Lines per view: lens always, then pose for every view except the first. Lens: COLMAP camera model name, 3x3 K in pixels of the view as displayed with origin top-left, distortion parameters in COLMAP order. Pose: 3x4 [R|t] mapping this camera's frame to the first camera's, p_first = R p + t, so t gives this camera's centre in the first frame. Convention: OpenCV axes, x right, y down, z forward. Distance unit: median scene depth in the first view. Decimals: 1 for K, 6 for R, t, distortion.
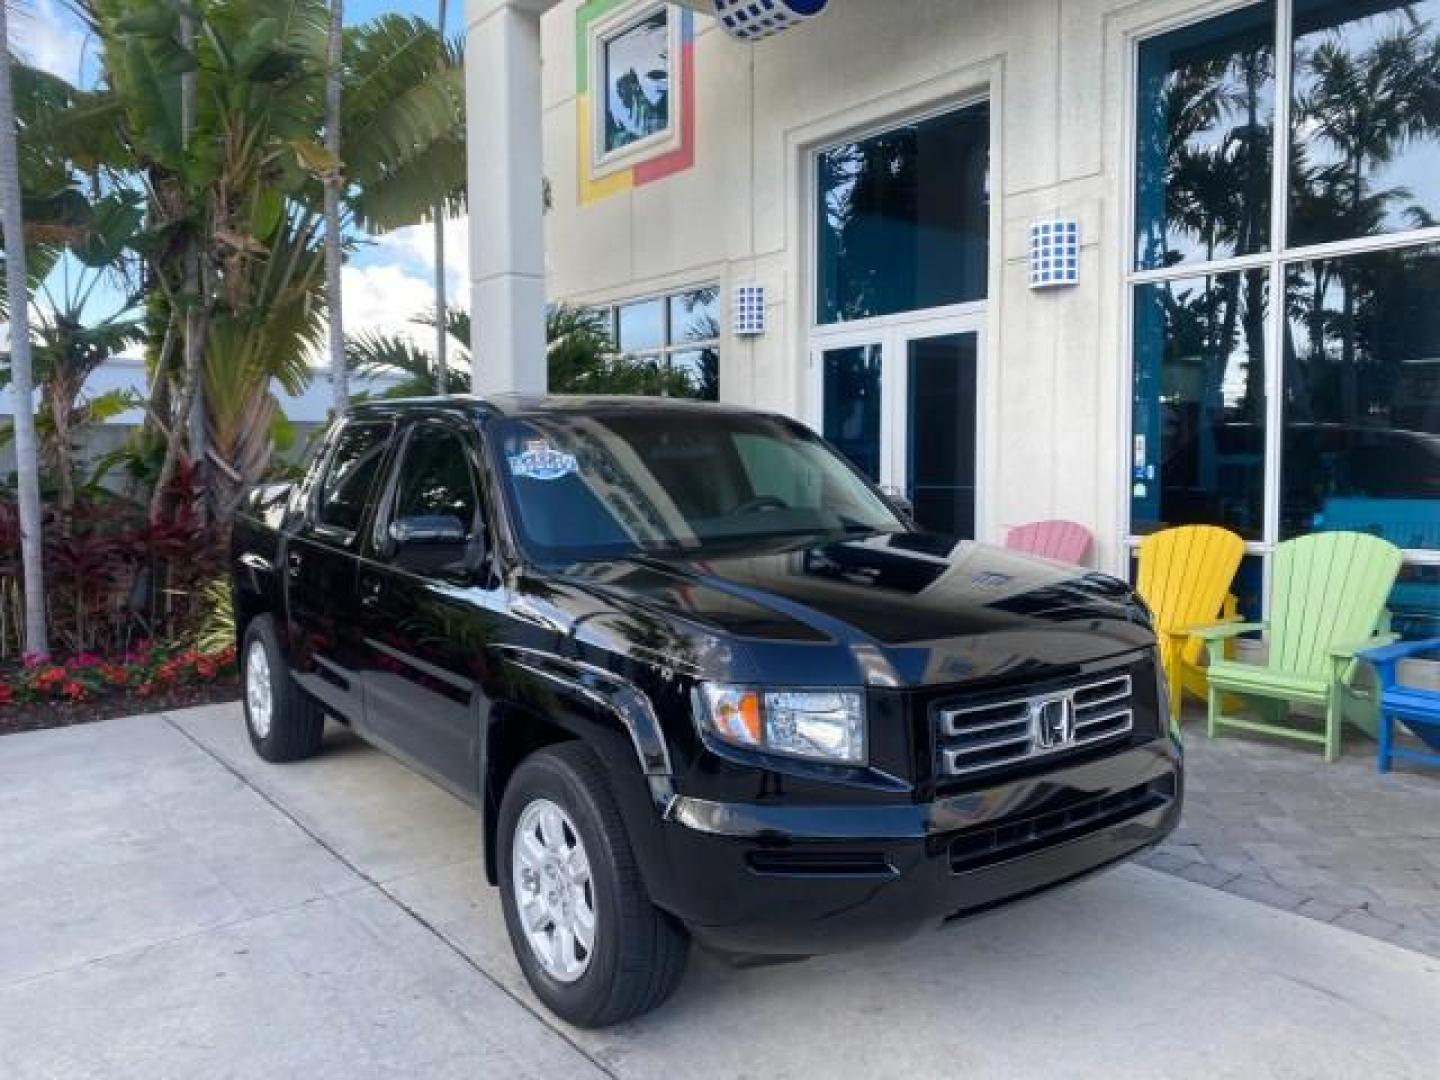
lens RADIAL K [[1100.1, 0, 711.1], [0, 1100.1, 535.8], [0, 0, 1]] dist [0.027847, -0.030151]
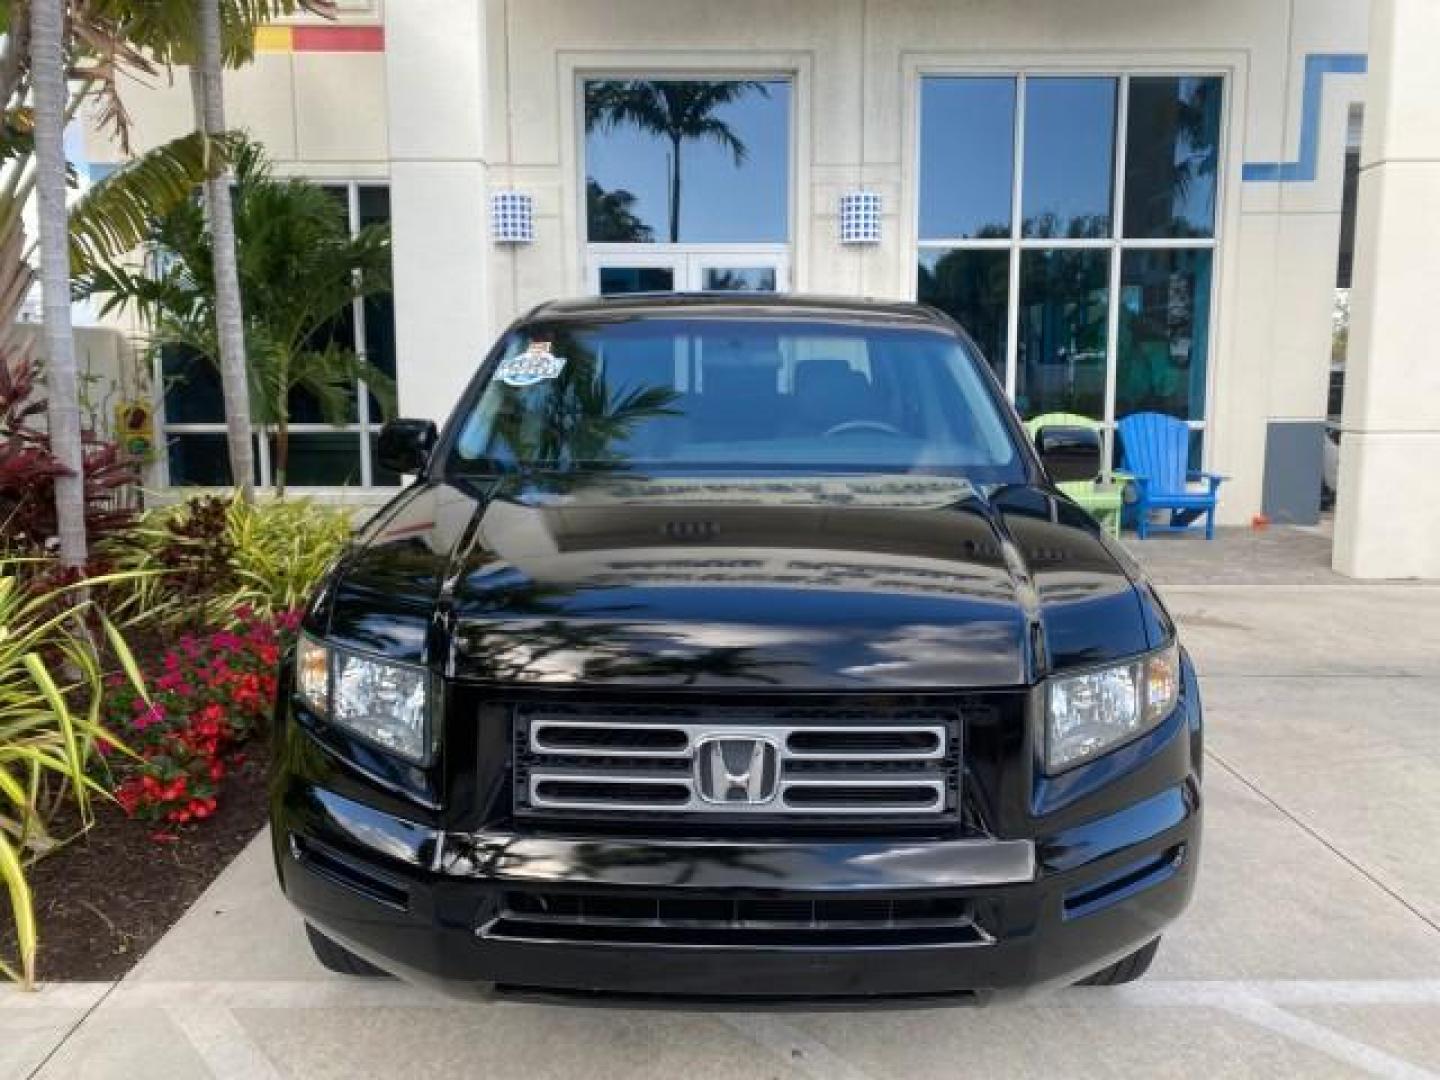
lens RADIAL K [[1100.1, 0, 722.3], [0, 1100.1, 526.2], [0, 0, 1]] dist [0.027847, -0.030151]
pose [[0.806147, 0.107736, -0.581824, 0.219099], [-0.064492, 0.993425, 0.094594, -0.013642], [0.588190, -0.038734, 0.807795, 0.146699]]
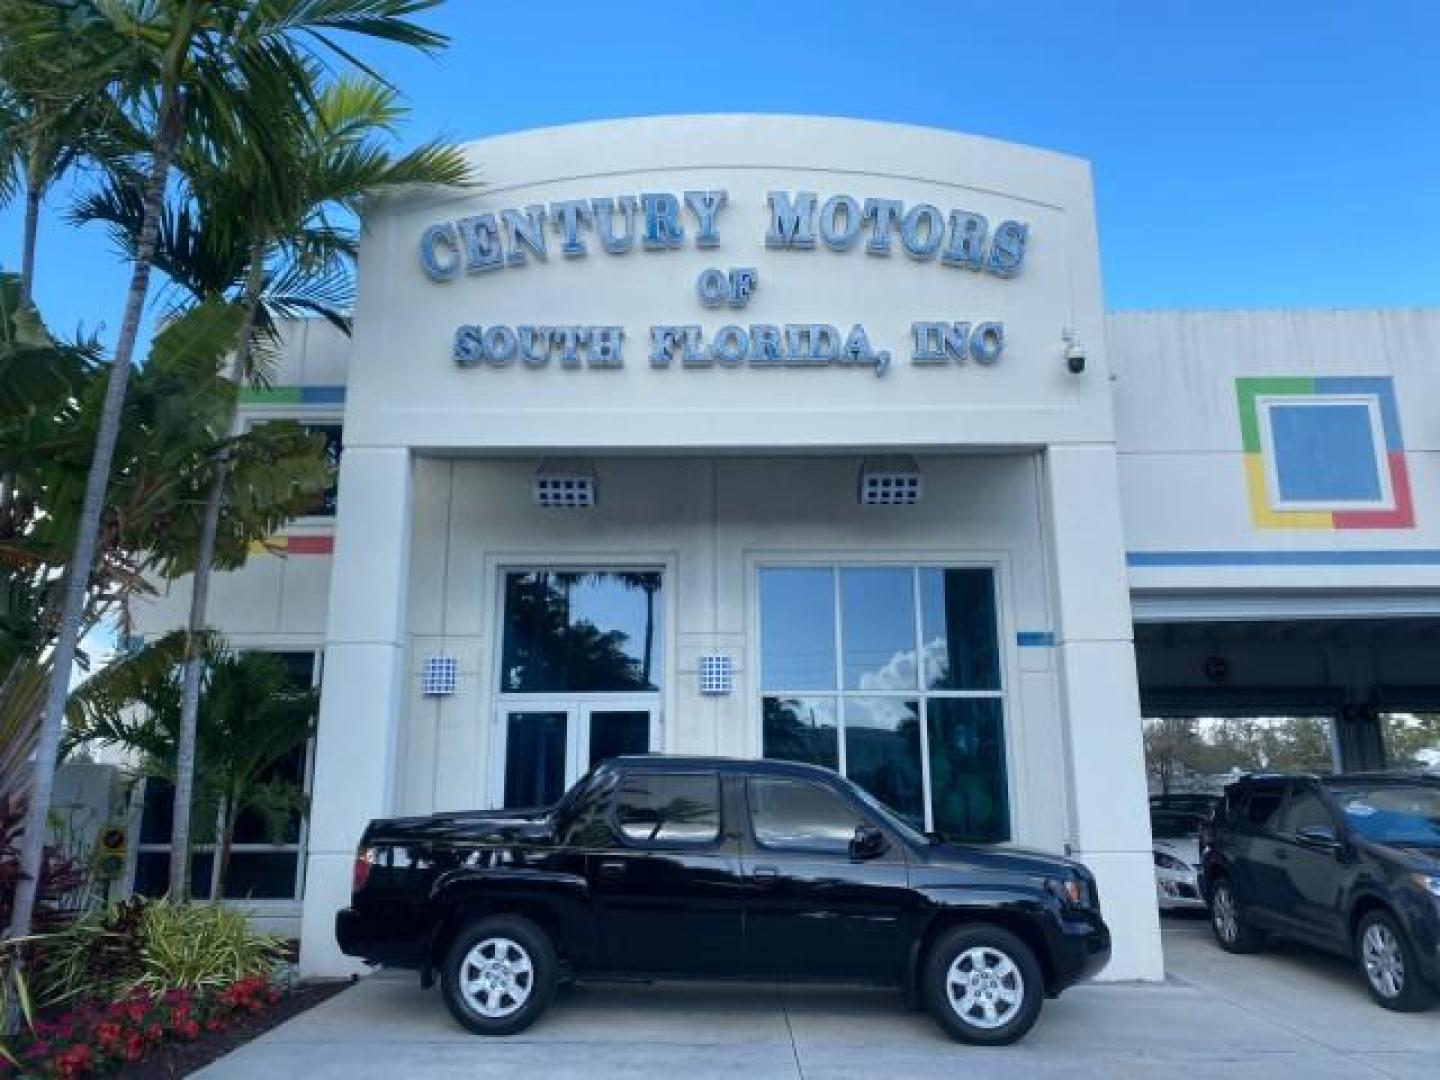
lens RADIAL K [[1100.1, 0, 723.4], [0, 1100.1, 537.0], [0, 0, 1]] dist [0.027847, -0.030151]
pose [[0.786871, -0.114139, -0.606470, 0.525727], [-0.065946, 0.961568, -0.266530, -0.021881], [0.613584, 0.249719, 0.749103, 0.055258]]
